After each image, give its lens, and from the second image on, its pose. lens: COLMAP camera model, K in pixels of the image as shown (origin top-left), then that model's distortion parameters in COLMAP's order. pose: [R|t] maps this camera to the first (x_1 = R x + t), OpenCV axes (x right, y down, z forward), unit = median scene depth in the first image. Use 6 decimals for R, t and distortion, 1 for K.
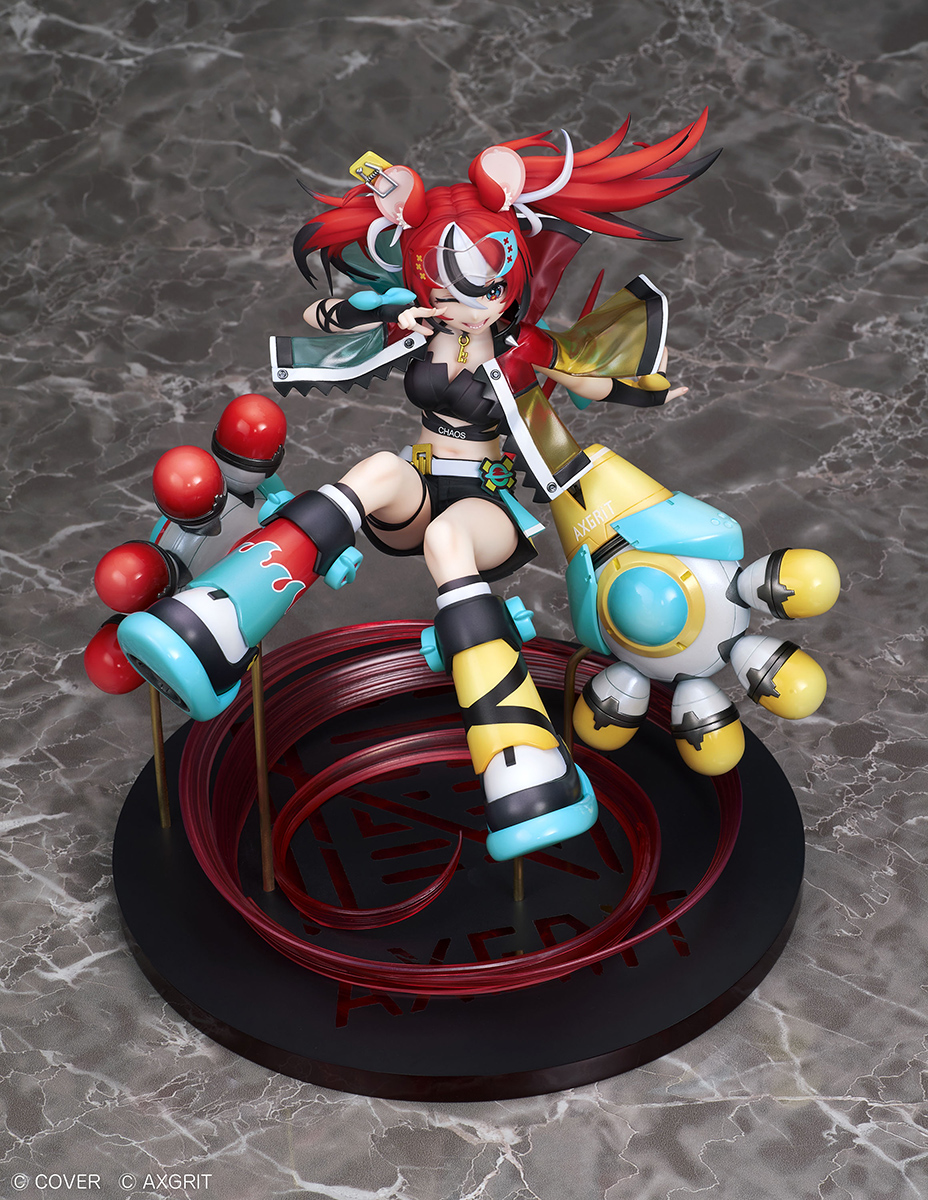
lens RADIAL K [[3867.7, 0, 464.0], [0, 3867.7, 600.0], [0, 0, 1]] dist [0.197757, -2.741051]
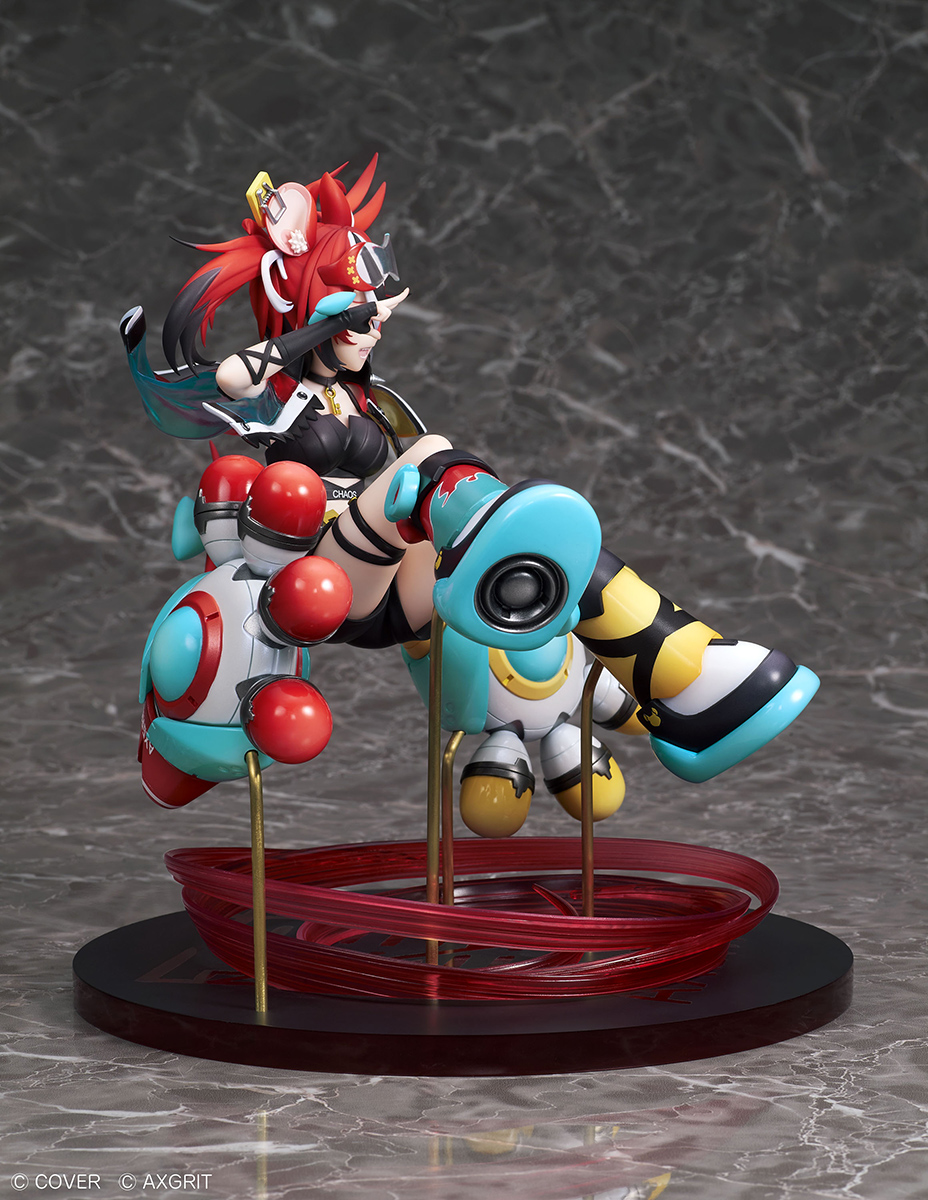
lens RADIAL K [[3867.7, 0, 464.0], [0, 3867.7, 600.0], [0, 0, 1]] dist [0.197757, -2.741051]
pose [[0.999654, 0.012066, 0.023382, 0.017679], [0.000855, 0.873288, -0.487204, 0.343734], [-0.026298, 0.487056, 0.872975, 0.148176]]
